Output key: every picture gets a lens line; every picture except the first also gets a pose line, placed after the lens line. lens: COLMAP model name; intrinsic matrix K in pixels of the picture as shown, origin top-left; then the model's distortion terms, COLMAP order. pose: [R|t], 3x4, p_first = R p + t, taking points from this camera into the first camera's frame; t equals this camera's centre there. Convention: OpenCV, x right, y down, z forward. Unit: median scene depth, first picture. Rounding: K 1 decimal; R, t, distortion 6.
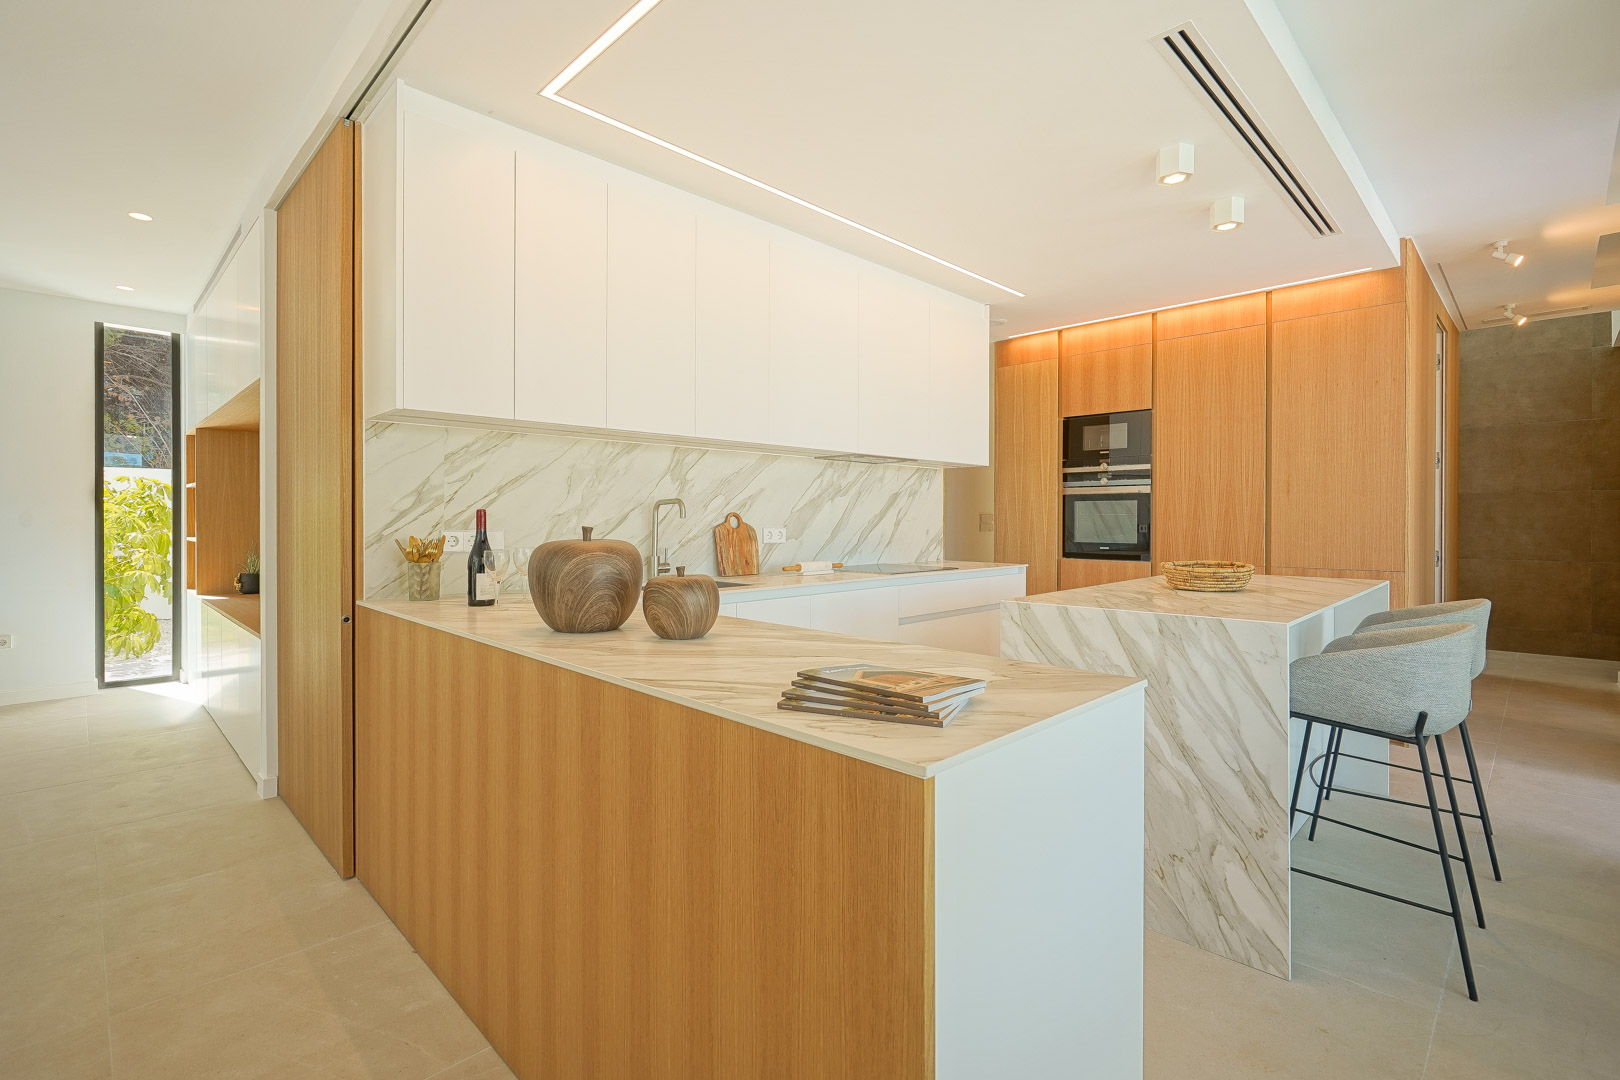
lens RADIAL K [[747.9, 0, 836.0], [0, 747.9, 526.2], [0, 0, 1]] dist [0.000677, 0.000182]
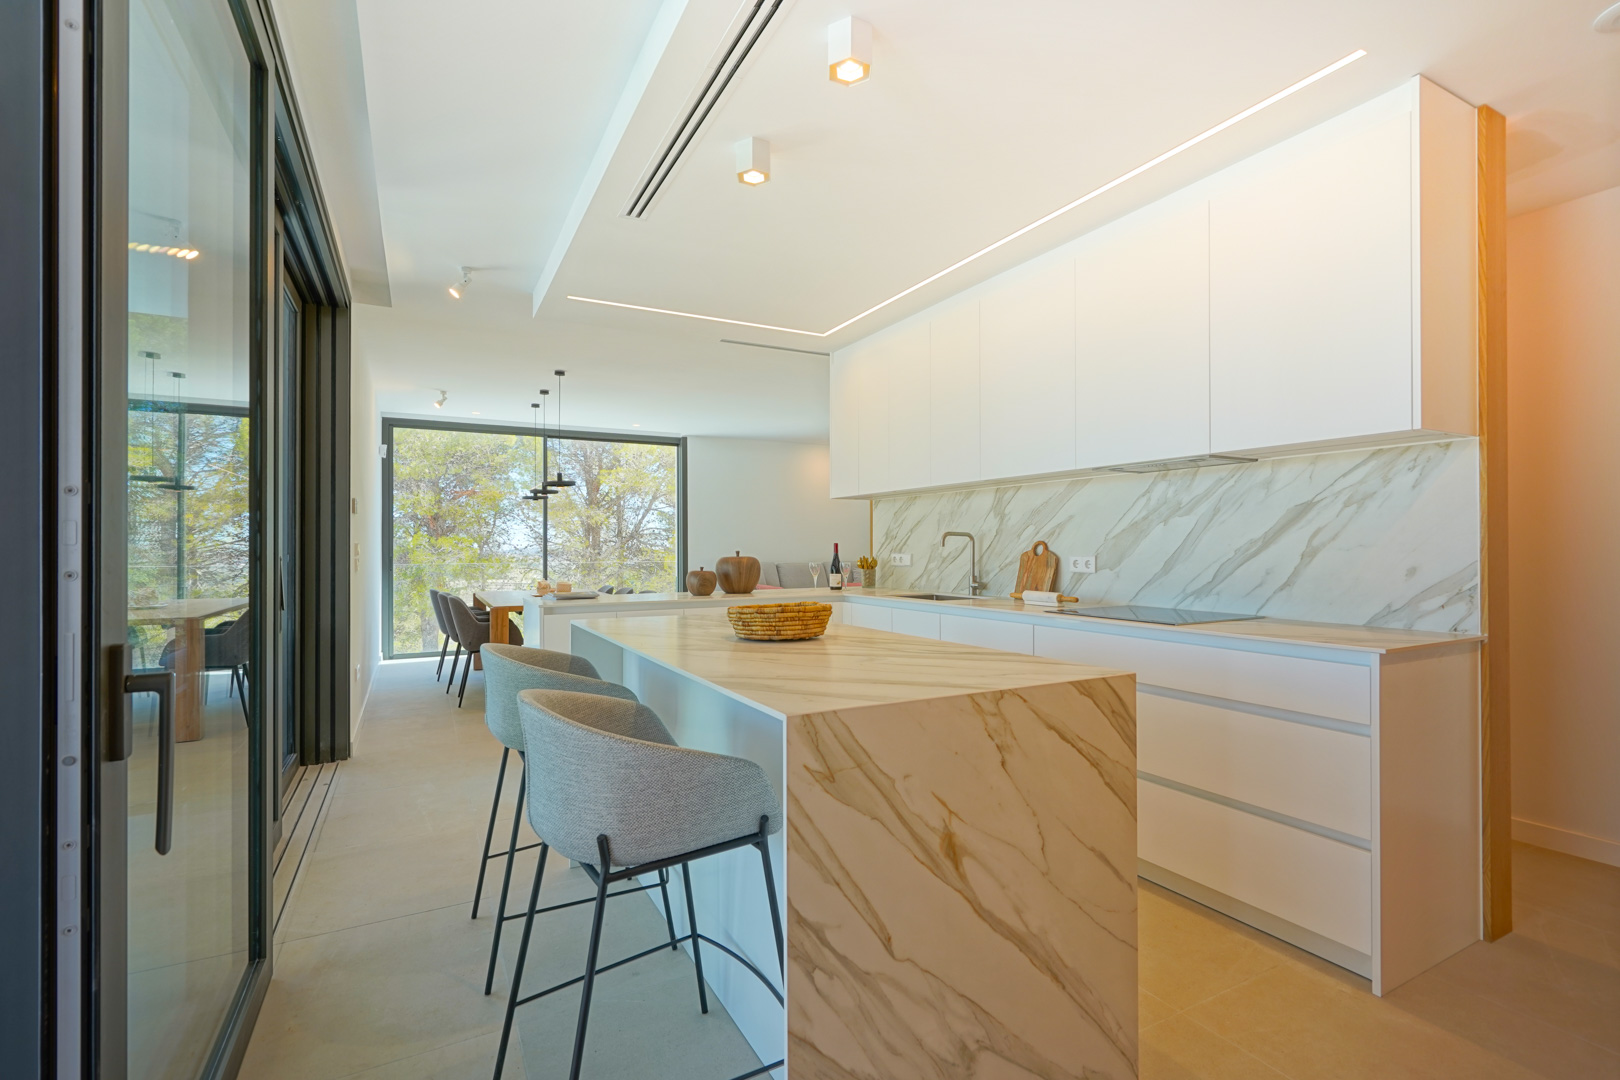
lens RADIAL K [[808.7, 0, 810.0], [0, 808.7, 540.0], [0, 0, 1]] dist [-0.001057, 0.000129]
pose [[-0.347236, -0.007678, -0.937747, 0.917075], [-0.005421, 0.999966, -0.006180, -0.009259], [0.937762, 0.002937, -0.347265, 0.952394]]
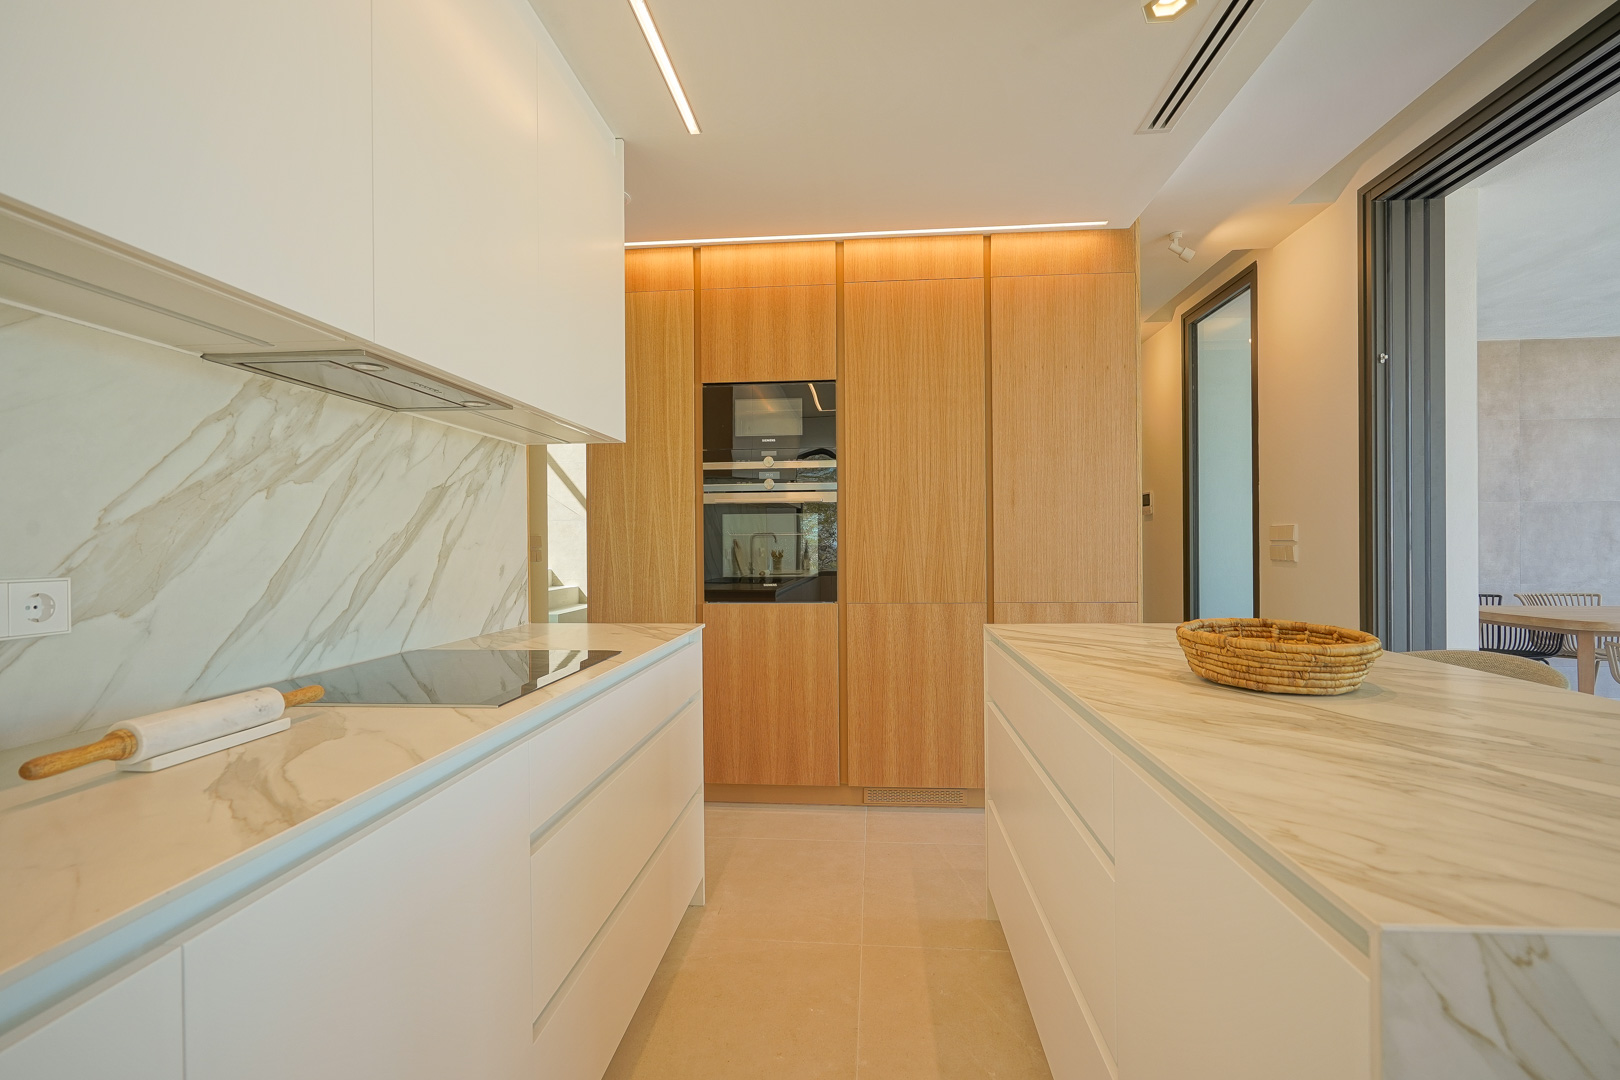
lens RADIAL K [[752.3, 0, 823.0], [0, 752.3, 540.5], [0, 0, 1]] dist [-0.000550, 0.001106]
pose [[0.788648, -0.006992, 0.614805, -0.017332], [0.015390, 0.999847, -0.008370, -0.004991], [-0.614652, 0.016063, 0.788635, 0.568914]]
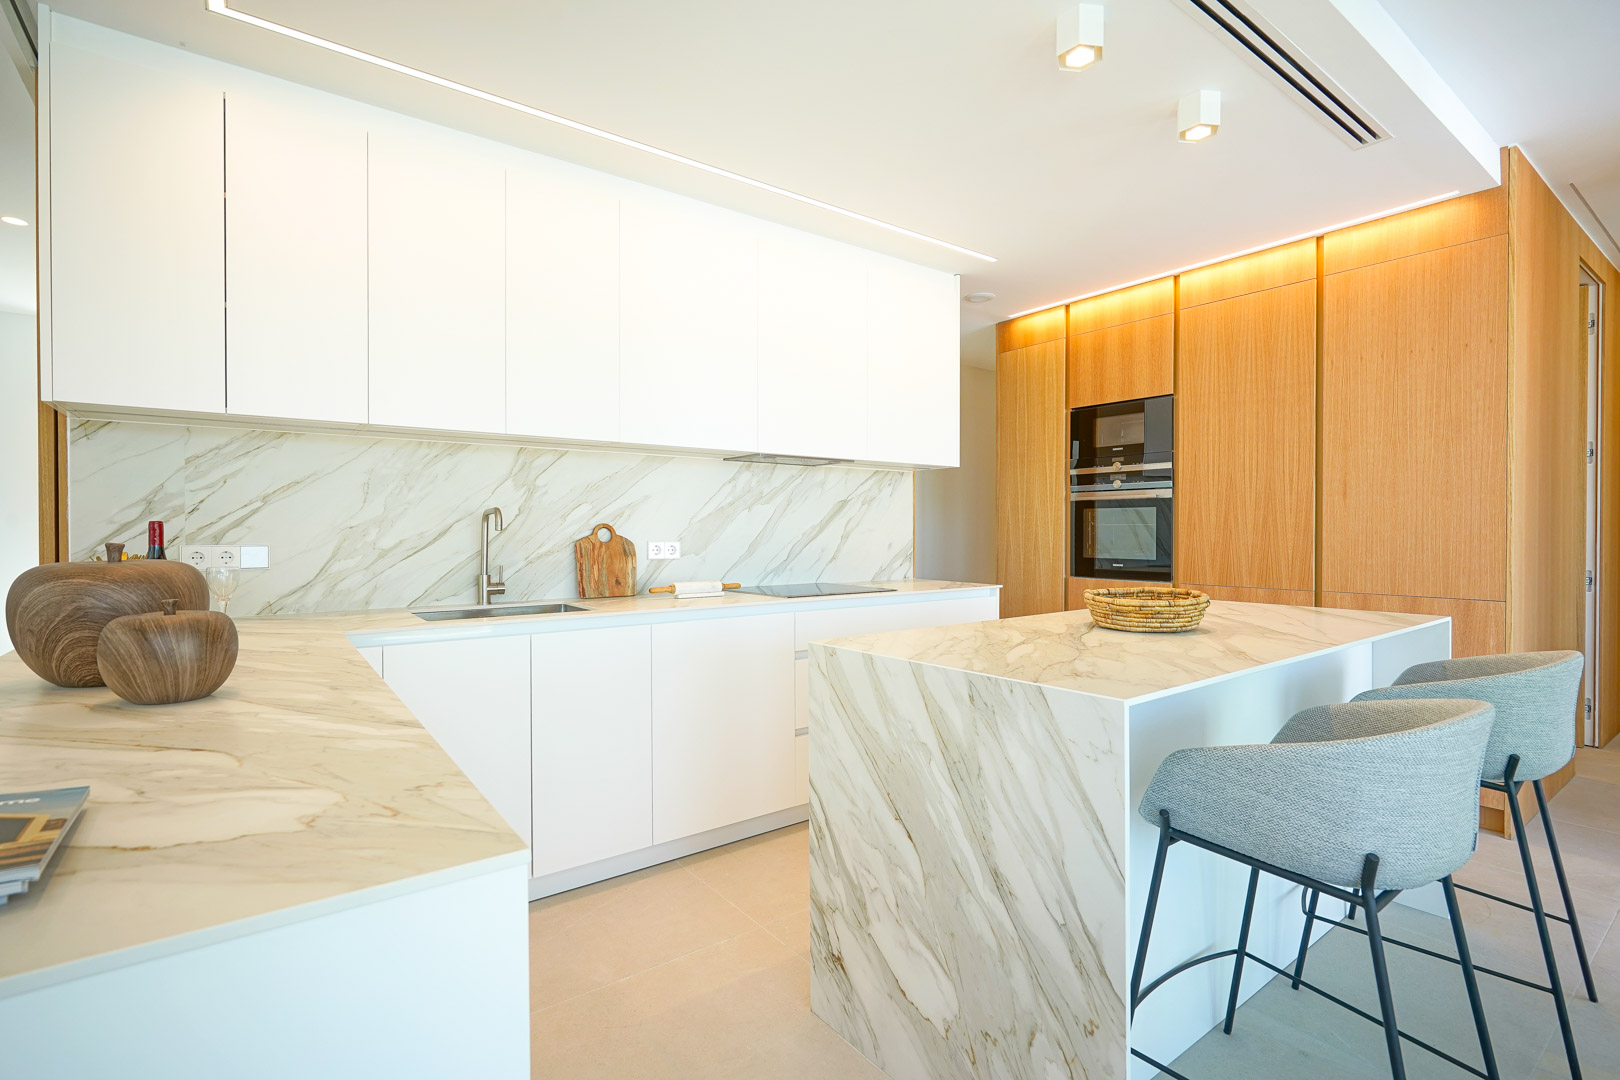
lens RADIAL K [[752.3, 0, 823.0], [0, 752.3, 540.5], [0, 0, 1]] dist [-0.000550, 0.001106]
pose [[0.987254, 0.000736, -0.159151, 0.216624], [0.000064, 0.999987, 0.005020, -0.002891], [0.159152, -0.004966, 0.987242, 0.163601]]
